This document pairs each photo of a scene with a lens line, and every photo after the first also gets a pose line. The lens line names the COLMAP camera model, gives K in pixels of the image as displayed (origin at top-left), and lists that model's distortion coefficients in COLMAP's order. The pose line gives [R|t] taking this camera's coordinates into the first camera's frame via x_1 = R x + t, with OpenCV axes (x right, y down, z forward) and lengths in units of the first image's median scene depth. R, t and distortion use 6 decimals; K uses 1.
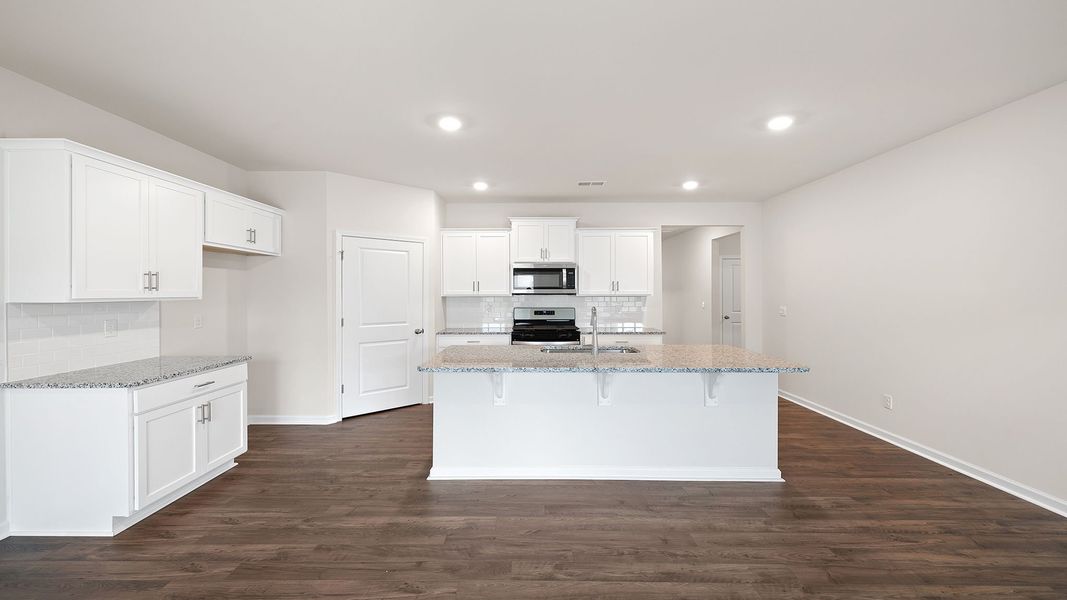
lens RADIAL K [[451.1, 0, 528.6], [0, 451.1, 292.4], [0, 0, 1]] dist [0.000354, 0.000455]
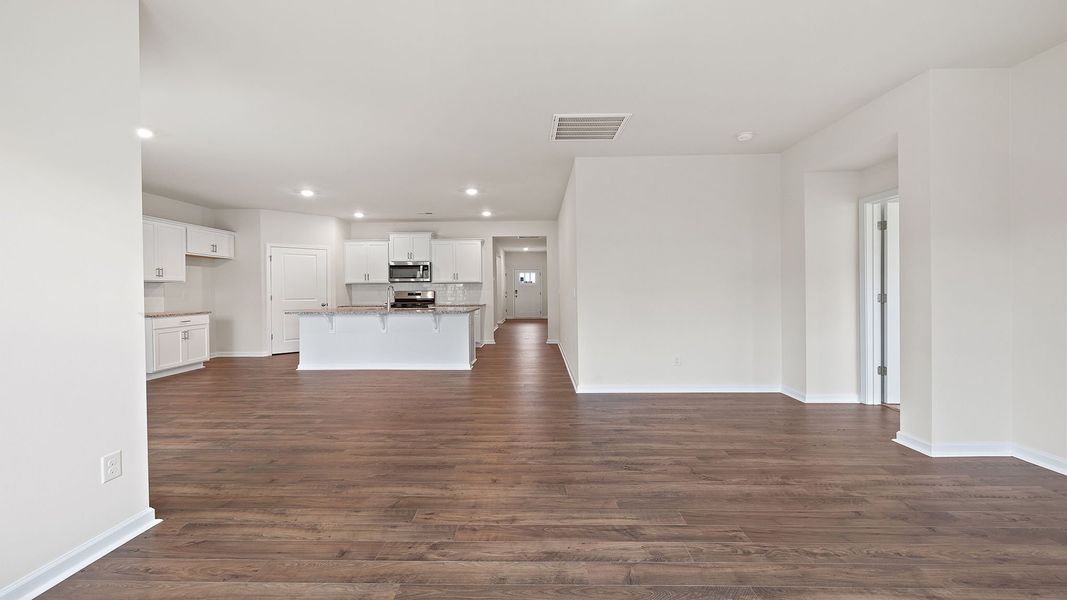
lens RADIAL K [[451.1, 0, 526.5], [0, 451.1, 292.8], [0, 0, 1]] dist [0.000354, 0.000455]
pose [[0.999874, -0.005144, -0.015016, 0.718881], [0.005275, 0.999948, 0.008687, 0.048205], [0.014970, -0.008766, 0.999850, -0.858310]]
